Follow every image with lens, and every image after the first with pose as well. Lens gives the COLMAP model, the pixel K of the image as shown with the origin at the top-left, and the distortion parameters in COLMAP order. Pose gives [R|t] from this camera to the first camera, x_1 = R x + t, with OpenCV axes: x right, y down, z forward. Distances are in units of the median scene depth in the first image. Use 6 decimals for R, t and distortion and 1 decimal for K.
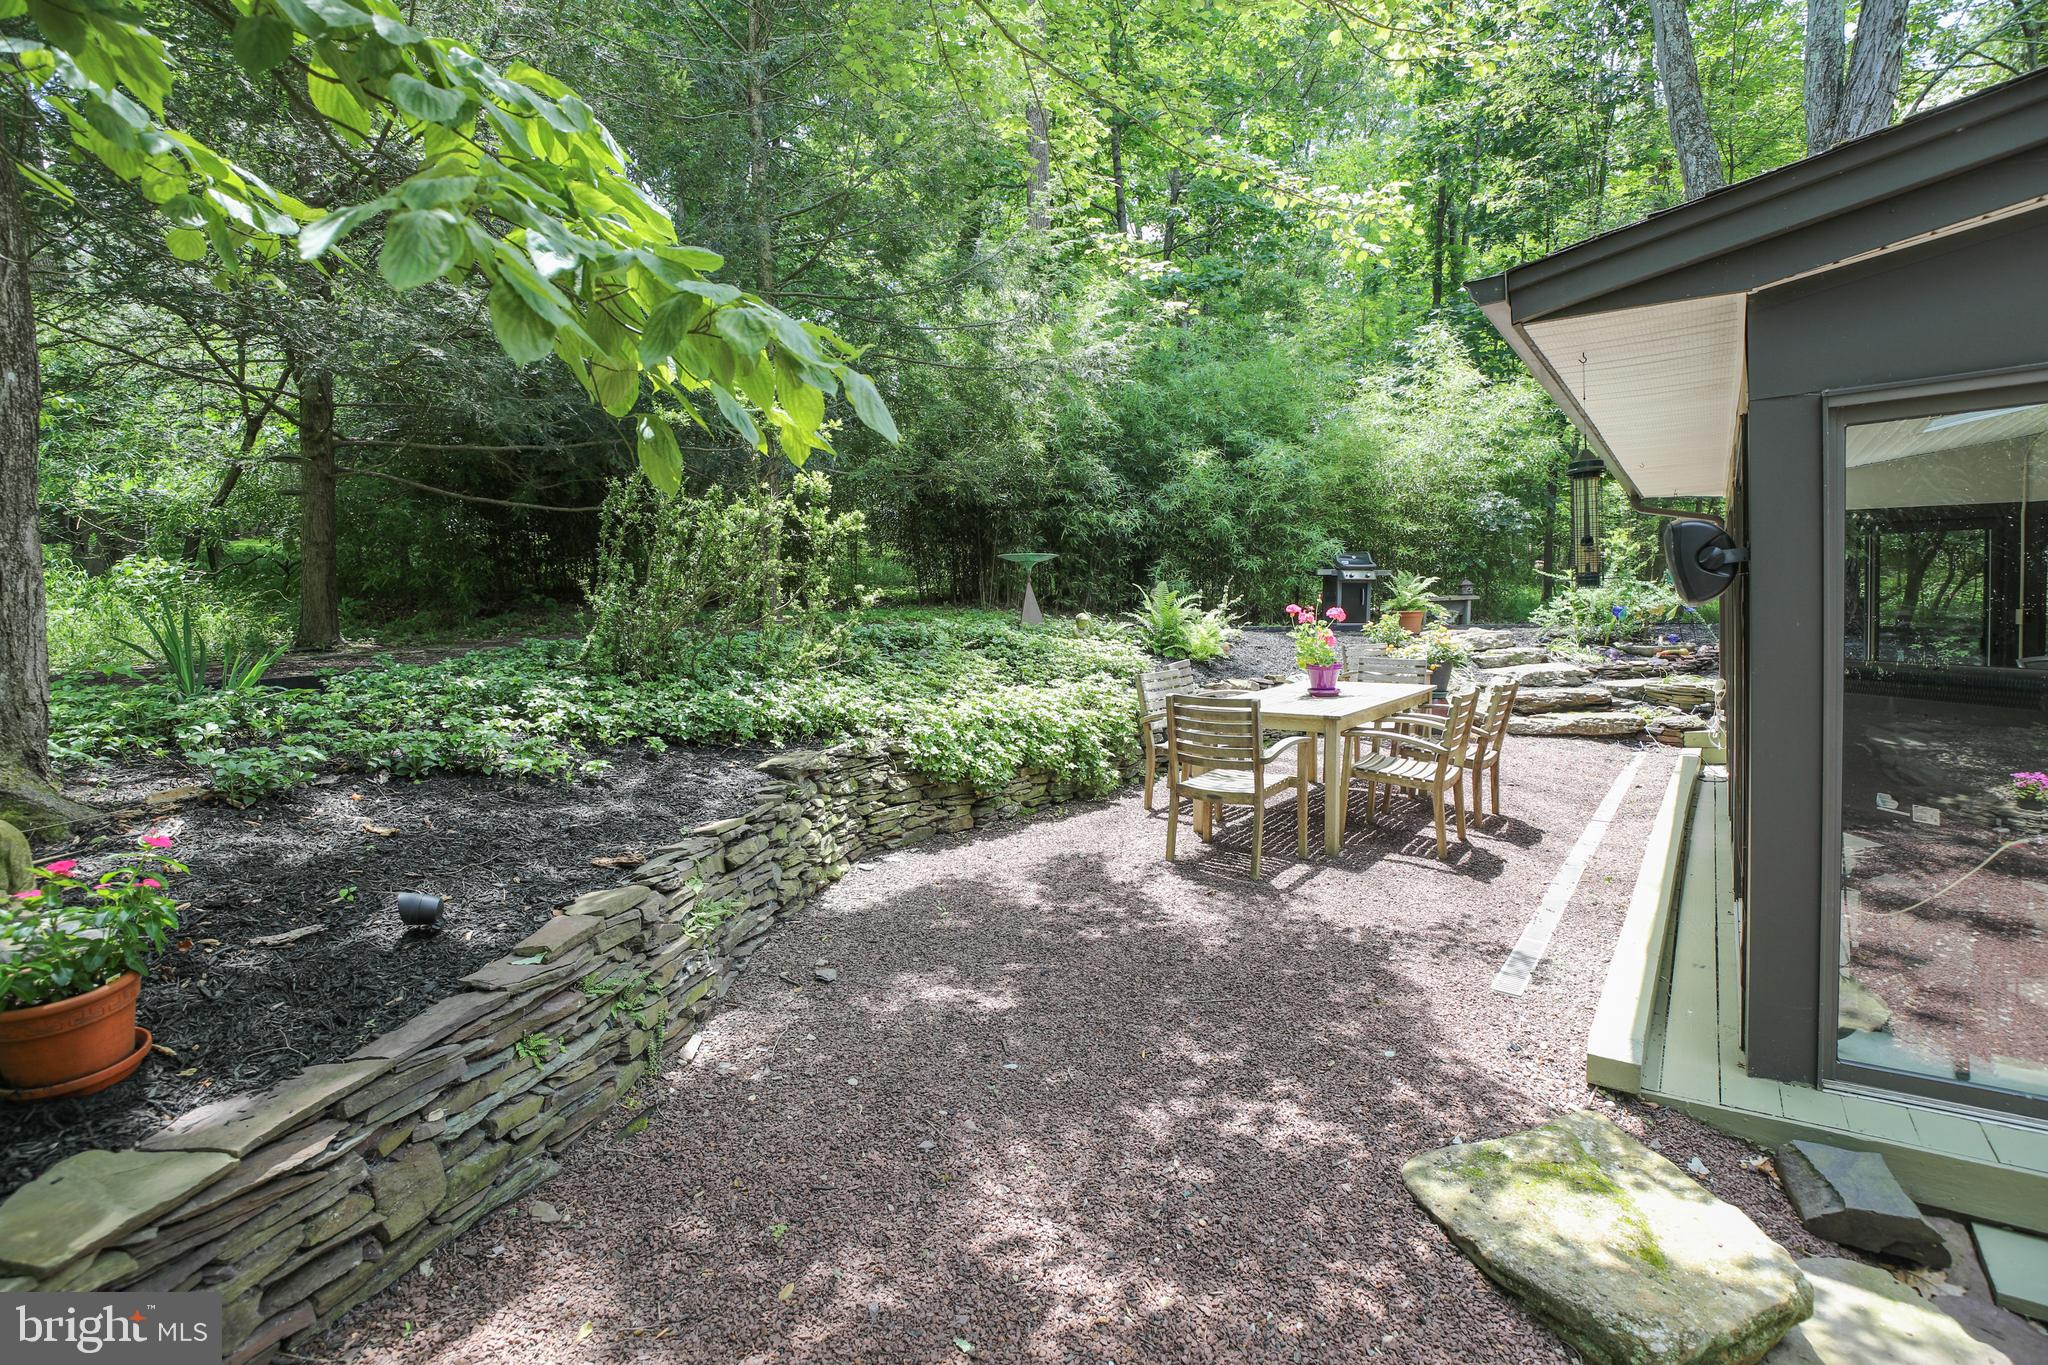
lens RADIAL K [[923.7, 0, 1024.0], [0, 923.7, 682.5], [0, 0, 1]] dist [-0.041065, -0.000501]
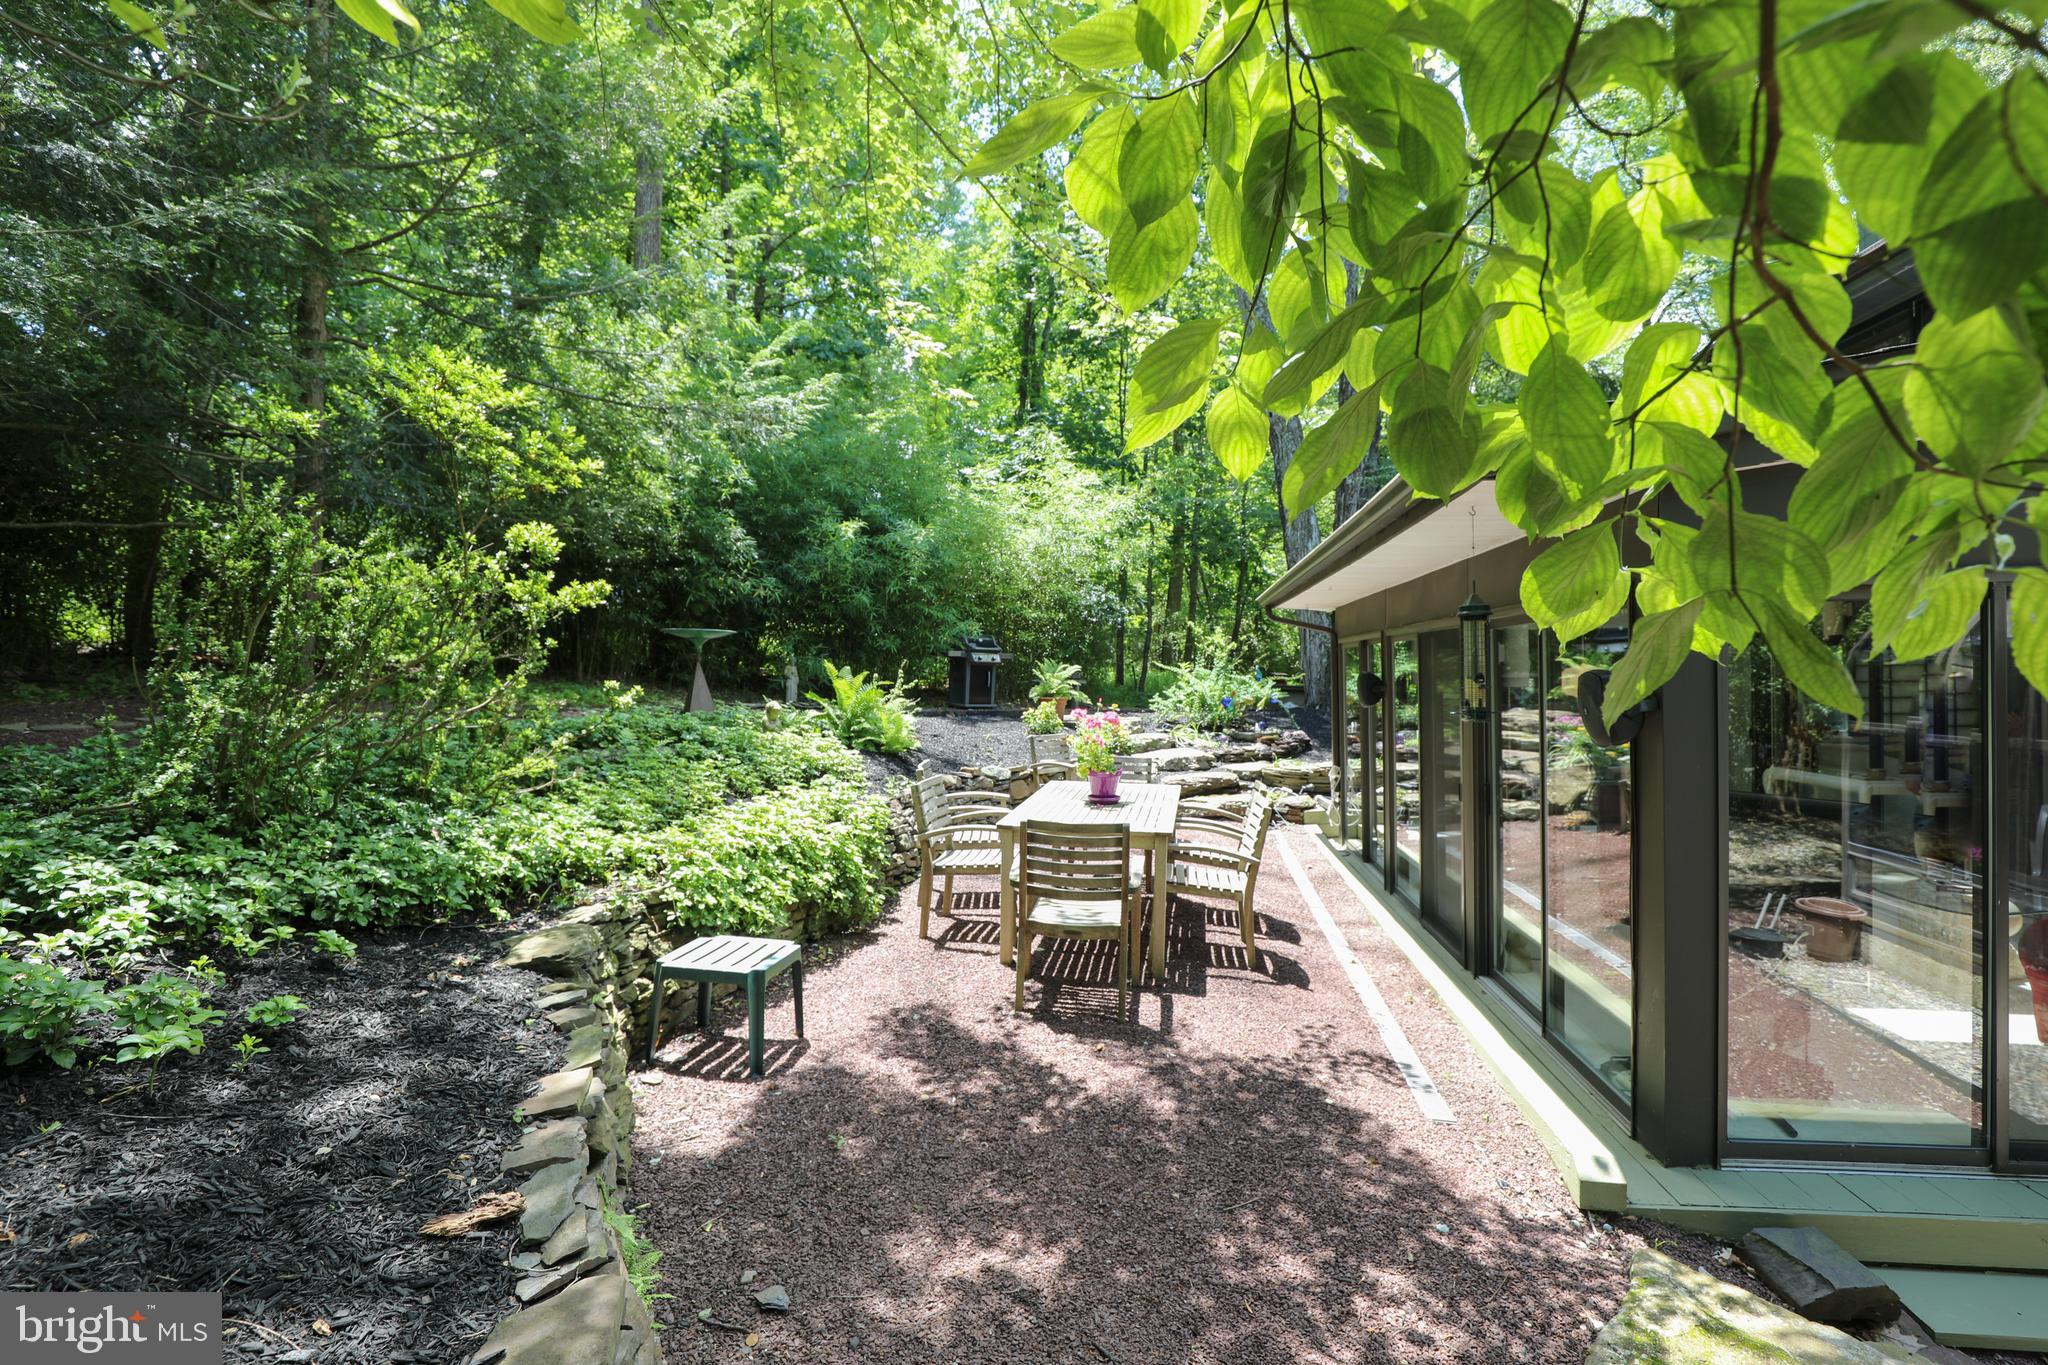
lens RADIAL K [[933.7, 0, 1035.9], [0, 933.7, 675.1], [0, 0, 1]] dist [-0.033324, 0.000505]
pose [[0.873642, 0.028438, 0.485738, -0.151968], [0.009162, 0.997152, -0.074858, -0.032701], [-0.486483, 0.069850, 0.870893, 0.115985]]
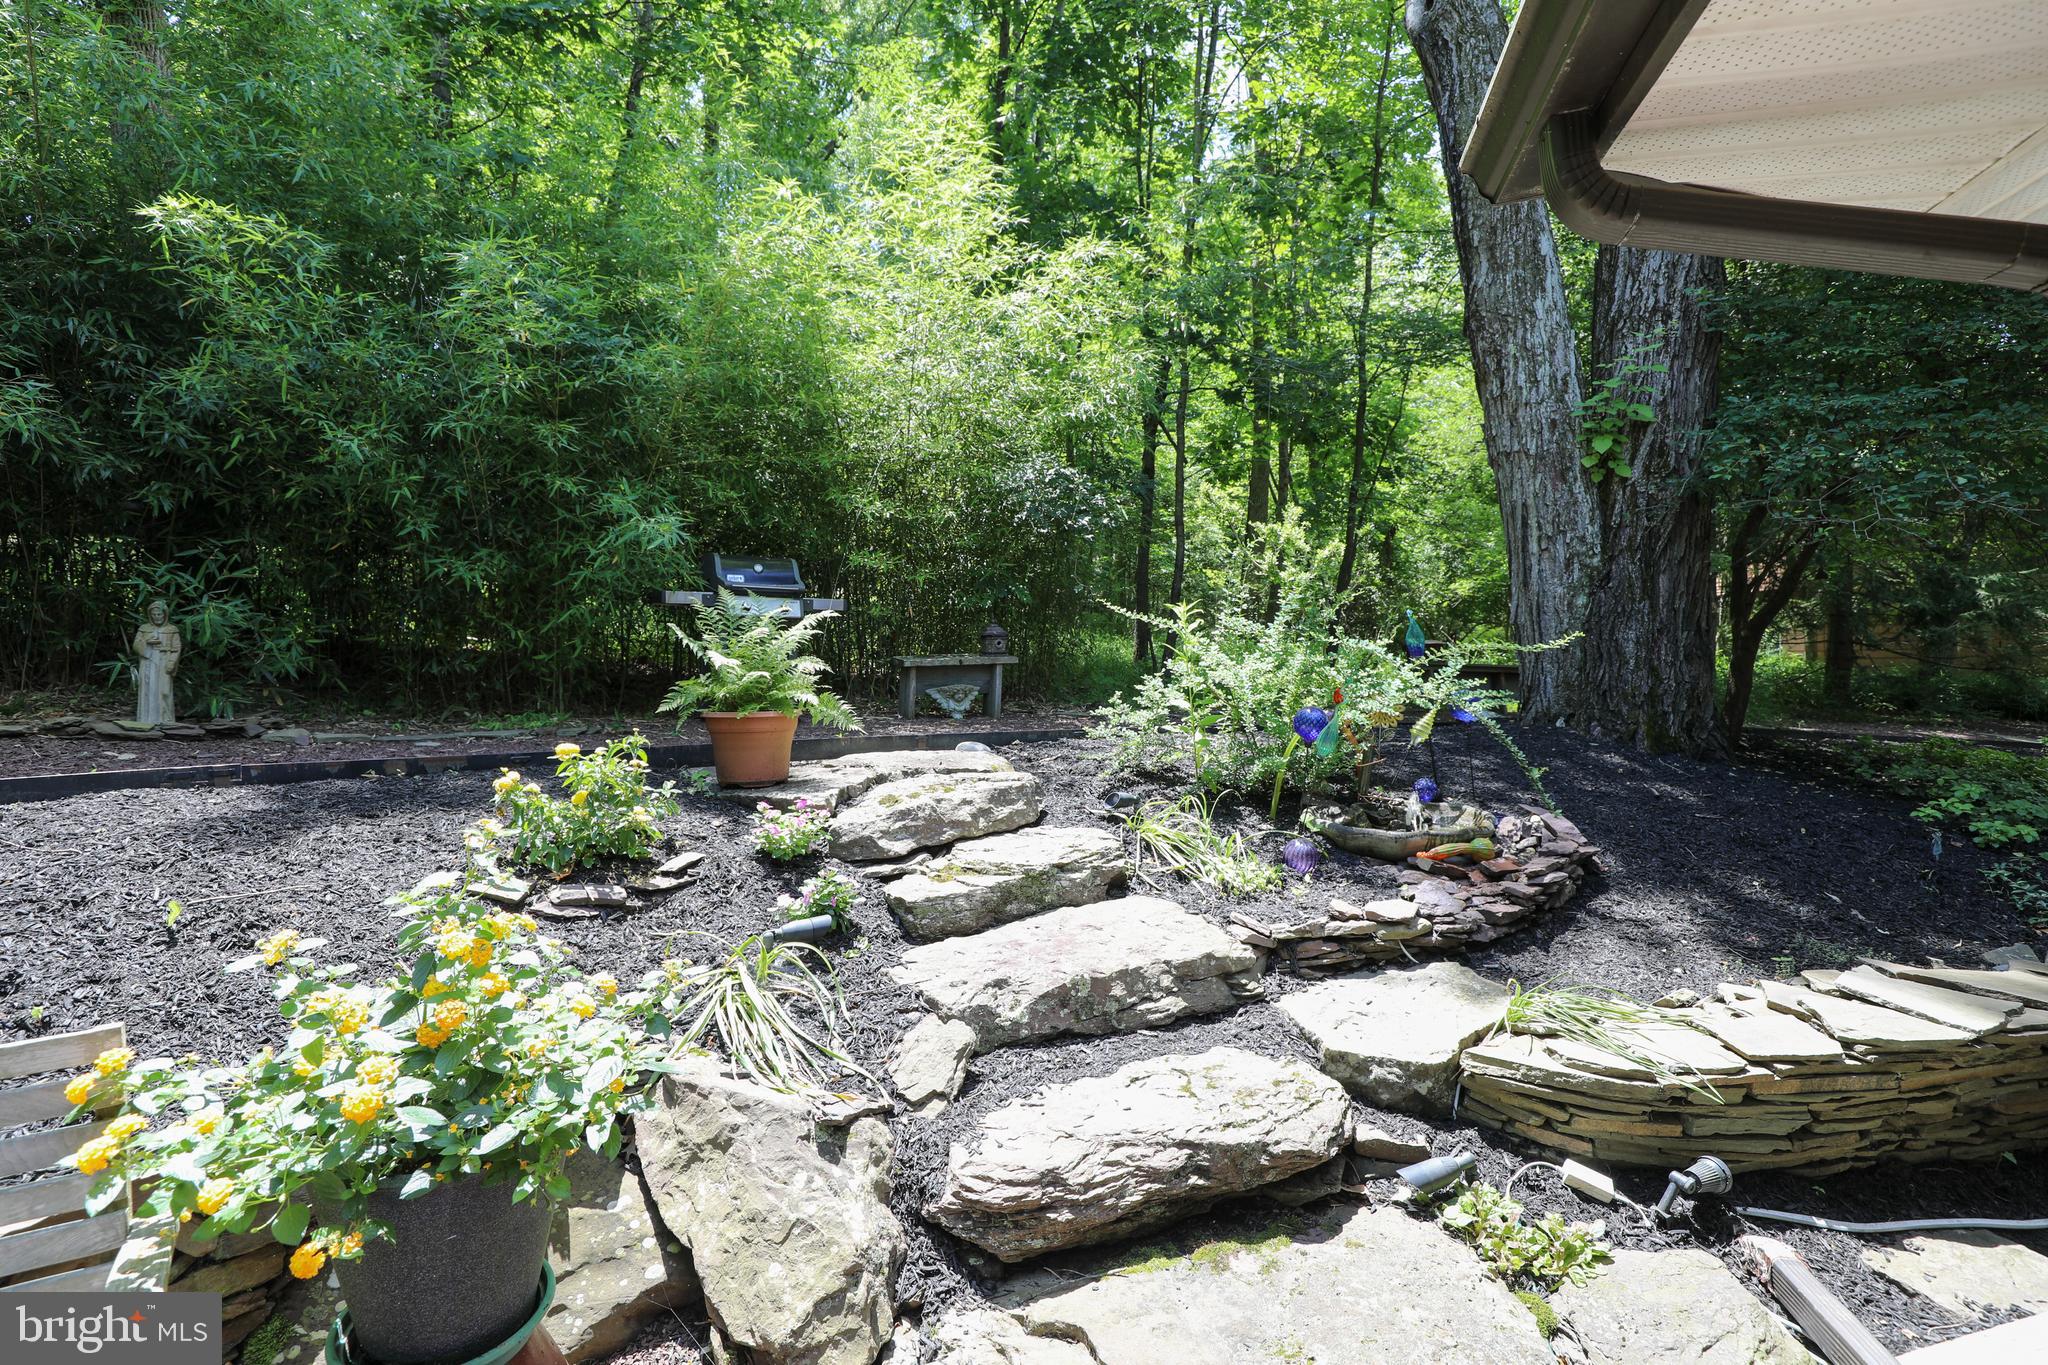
lens RADIAL K [[950.0, 0, 1018.2], [0, 950.0, 674.1], [0, 0, 1]] dist [-0.041749, 0.009746]
pose [[0.927248, 0.013871, 0.374191, 0.511516], [0.005137, 0.998748, -0.049753, -0.099436], [-0.374413, 0.048056, 0.926016, 0.868724]]
